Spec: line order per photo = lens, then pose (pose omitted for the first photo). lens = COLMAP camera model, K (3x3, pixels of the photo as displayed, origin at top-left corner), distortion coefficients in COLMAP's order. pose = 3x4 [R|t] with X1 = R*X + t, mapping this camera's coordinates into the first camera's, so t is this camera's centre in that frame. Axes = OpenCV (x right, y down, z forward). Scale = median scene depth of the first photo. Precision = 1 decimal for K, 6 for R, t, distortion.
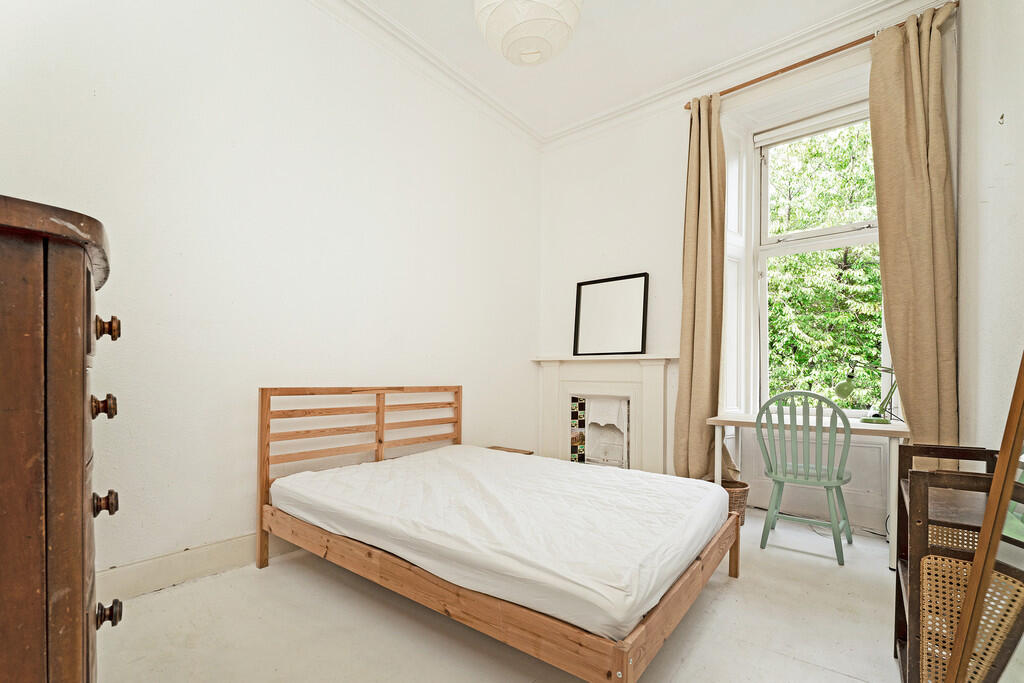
lens RADIAL K [[424.2, 0, 513.0], [0, 424.2, 384.3], [0, 0, 1]] dist [0.000295, 0.000104]
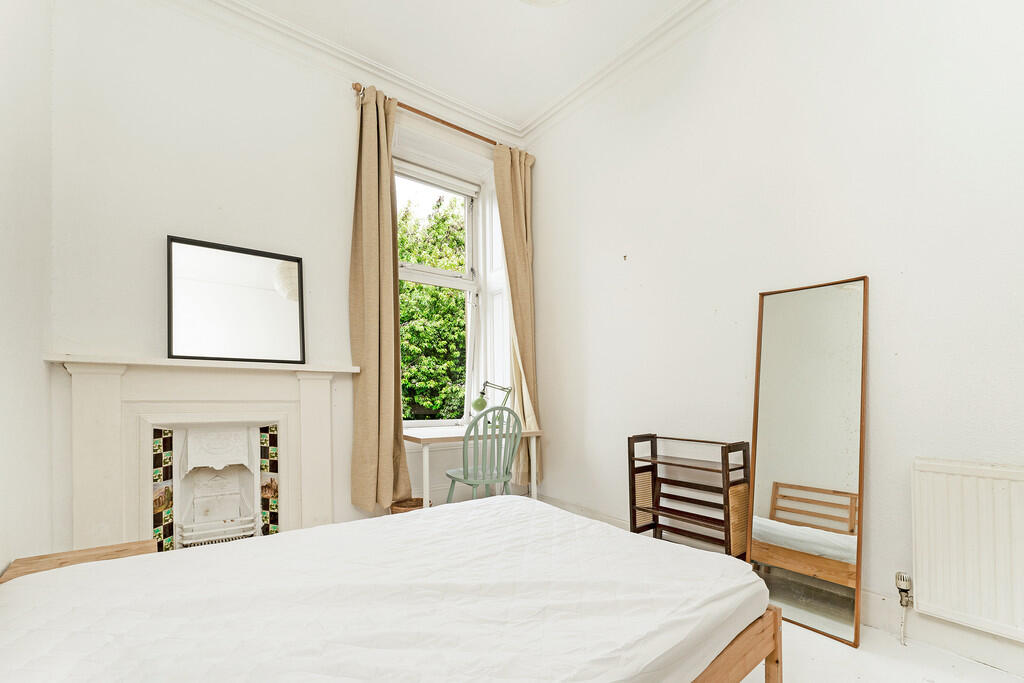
lens RADIAL K [[429.0, 0, 512.2], [0, 429.0, 395.5], [0, 0, 1]] dist [-0.000469, 0.000001]
pose [[0.285666, 0.004280, 0.958320, -0.333026], [0.021377, 0.999713, -0.010837, 0.001062], [-0.958091, 0.023581, 0.285492, 0.432812]]
